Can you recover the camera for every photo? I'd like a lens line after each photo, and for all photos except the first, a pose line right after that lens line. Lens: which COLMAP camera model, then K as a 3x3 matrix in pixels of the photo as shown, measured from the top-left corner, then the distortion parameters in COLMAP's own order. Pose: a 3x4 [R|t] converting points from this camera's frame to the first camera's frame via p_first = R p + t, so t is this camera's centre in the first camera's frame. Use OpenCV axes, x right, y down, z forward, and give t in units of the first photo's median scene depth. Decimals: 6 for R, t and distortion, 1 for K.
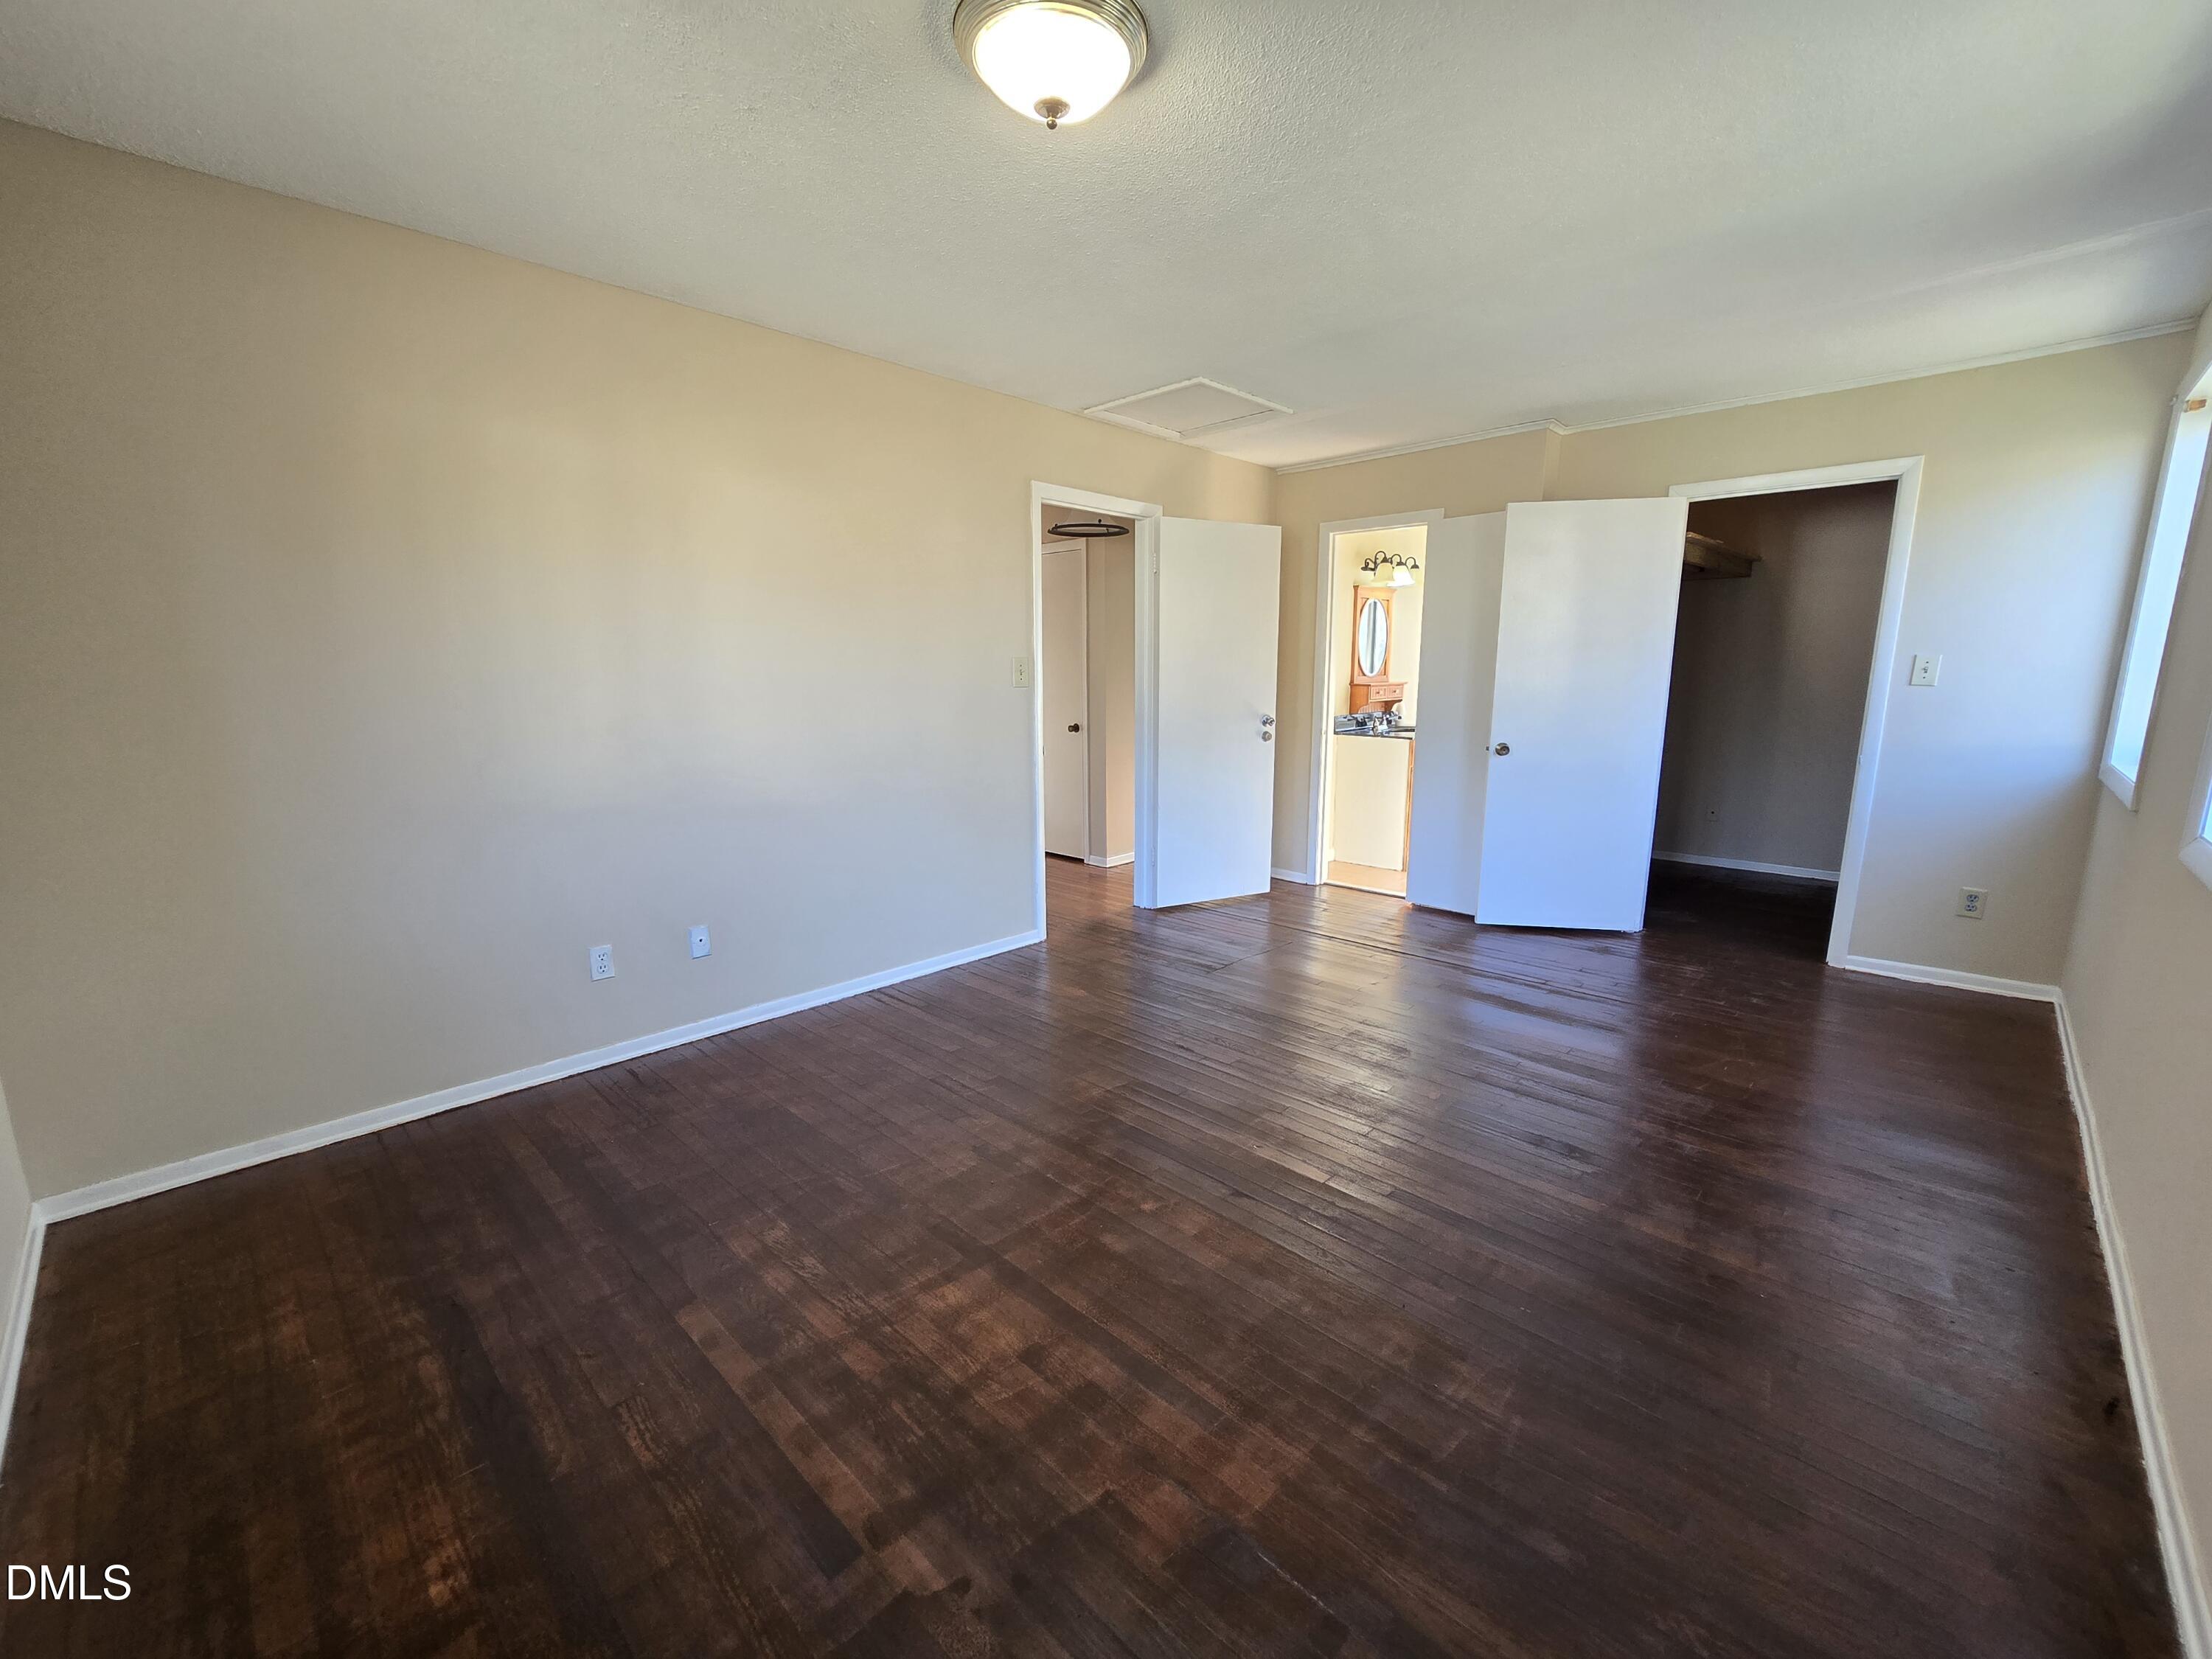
lens RADIAL K [[902.7, 0, 1097.7], [0, 902.7, 830.9], [0, 0, 1]] dist [0.002782, 0.000148]
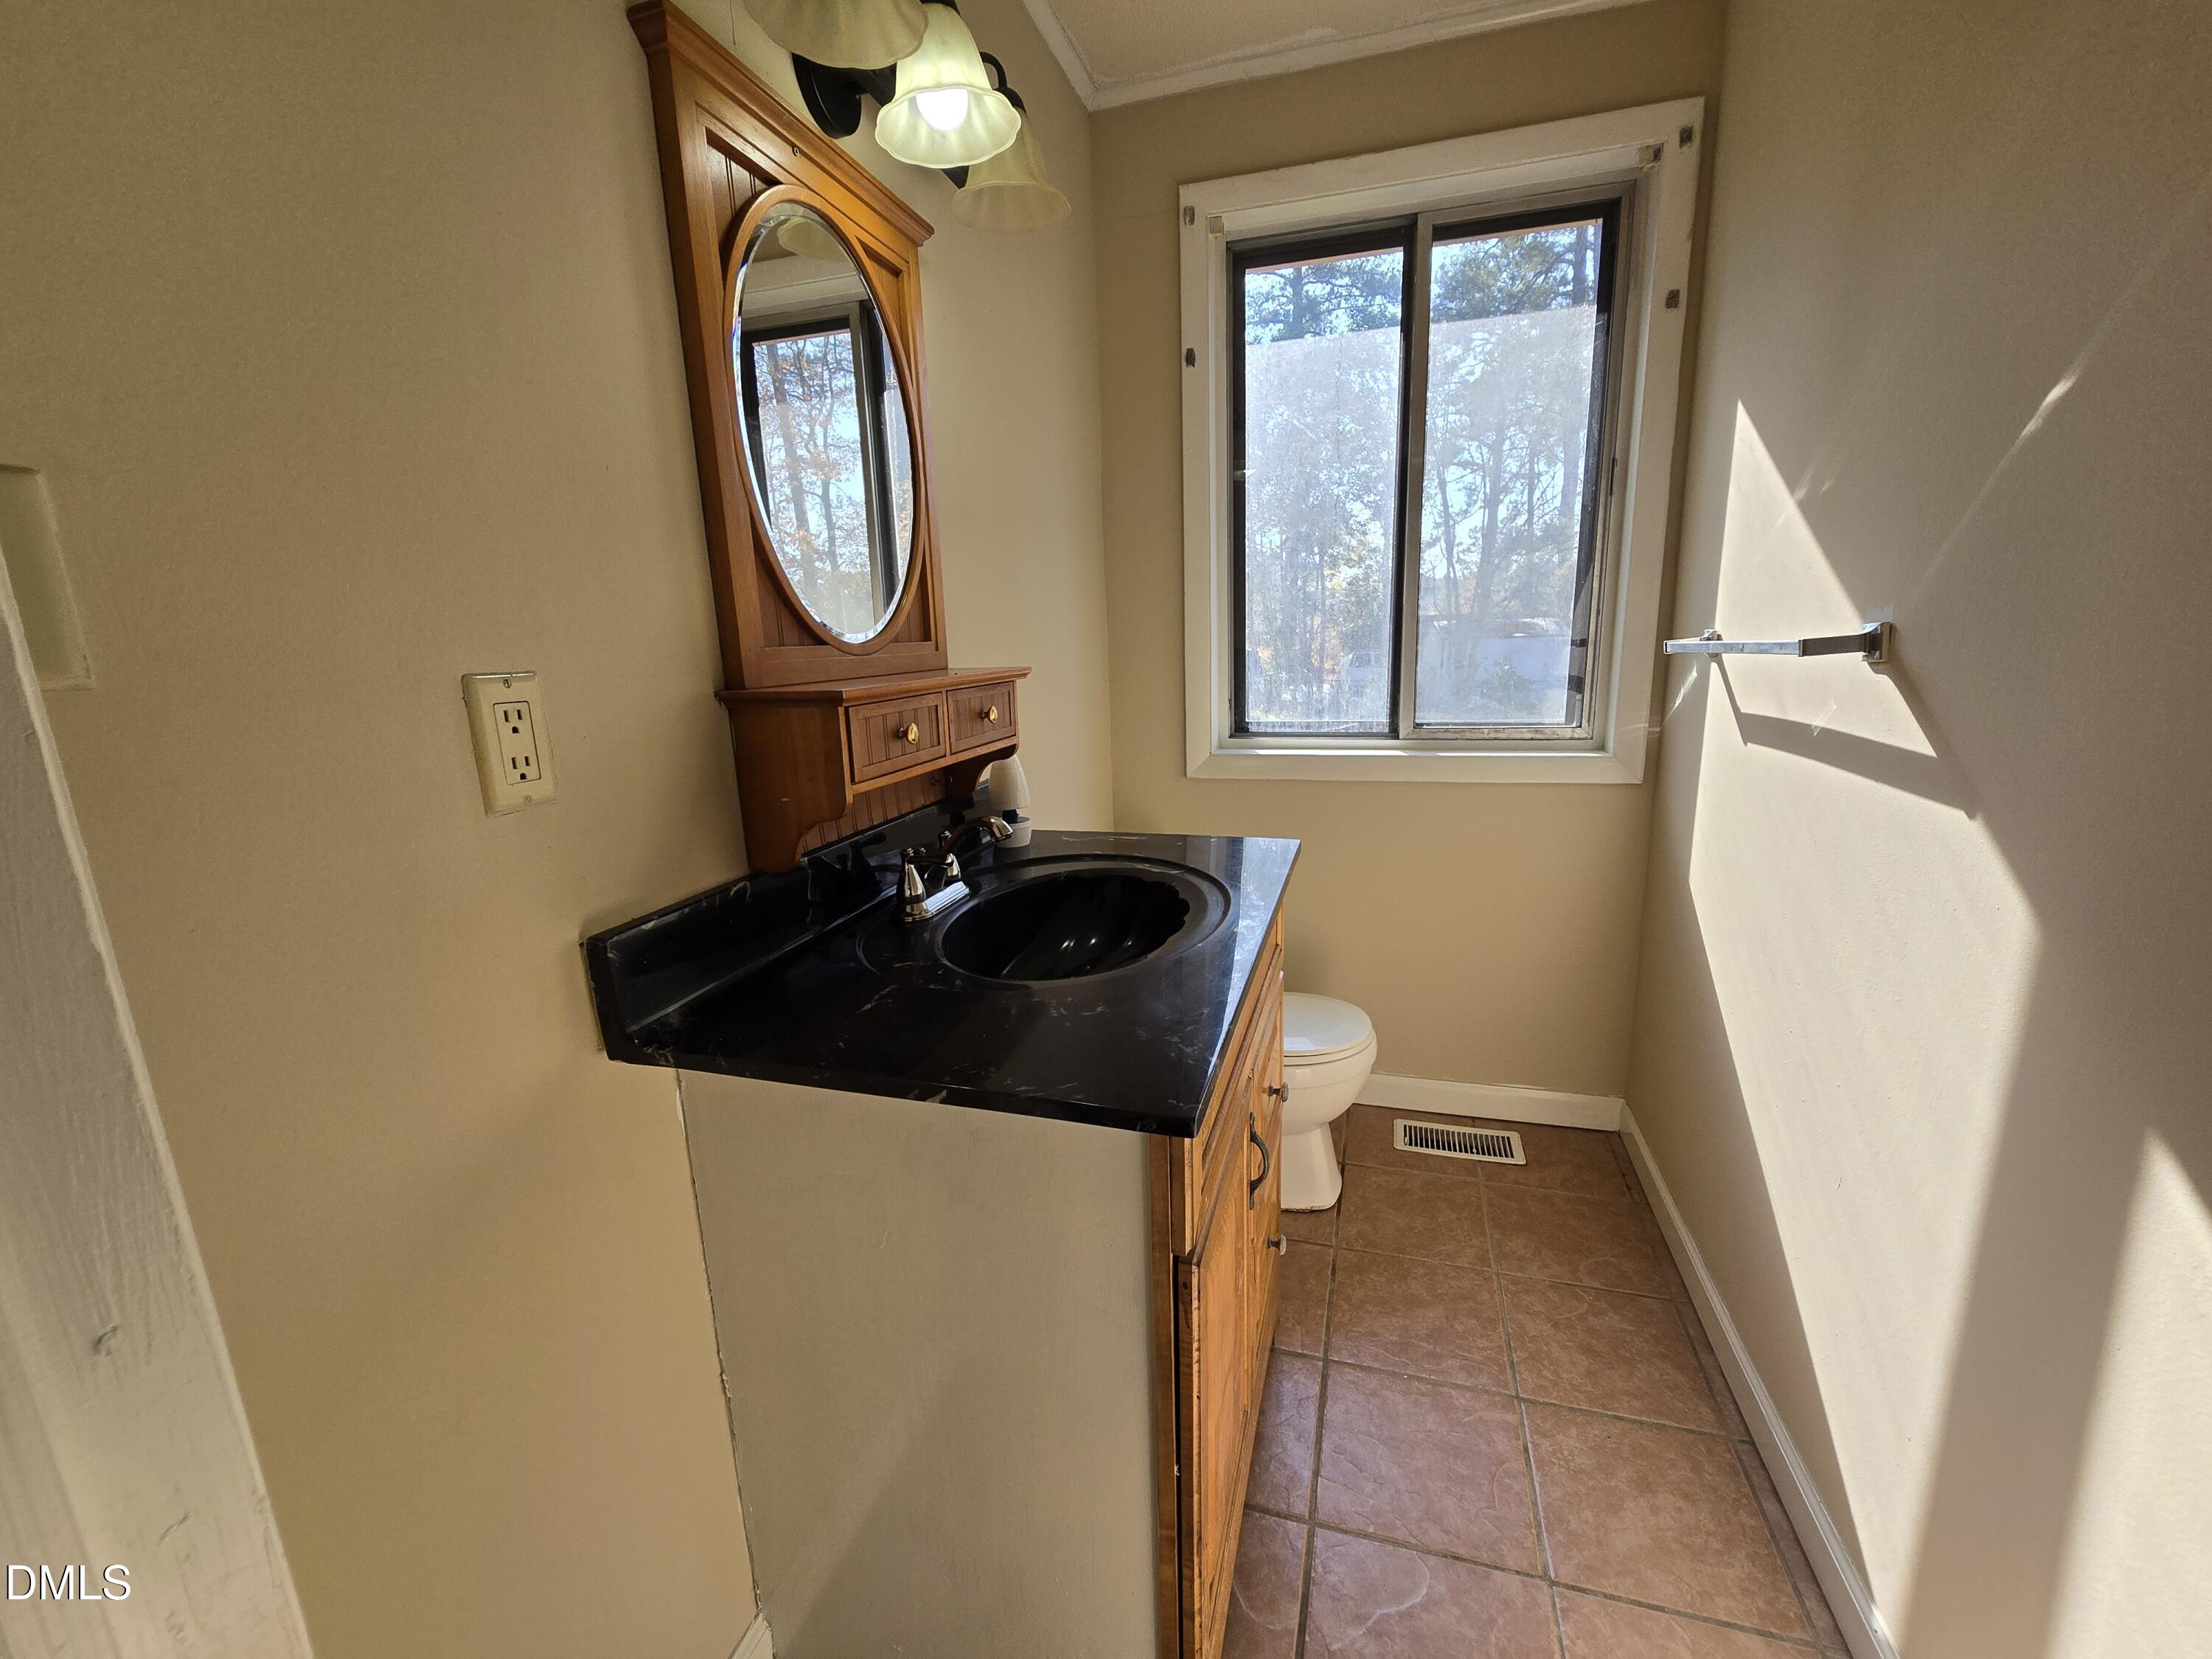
lens RADIAL K [[902.7, 0, 1098.5], [0, 902.7, 839.7], [0, 0, 1]] dist [0.002782, 0.000148]
pose [[0.898125, -0.119203, 0.423276, 0.267859], [0.103120, 0.992810, 0.060789, -0.139418], [-0.427479, -0.010948, 0.903959, 0.816926]]
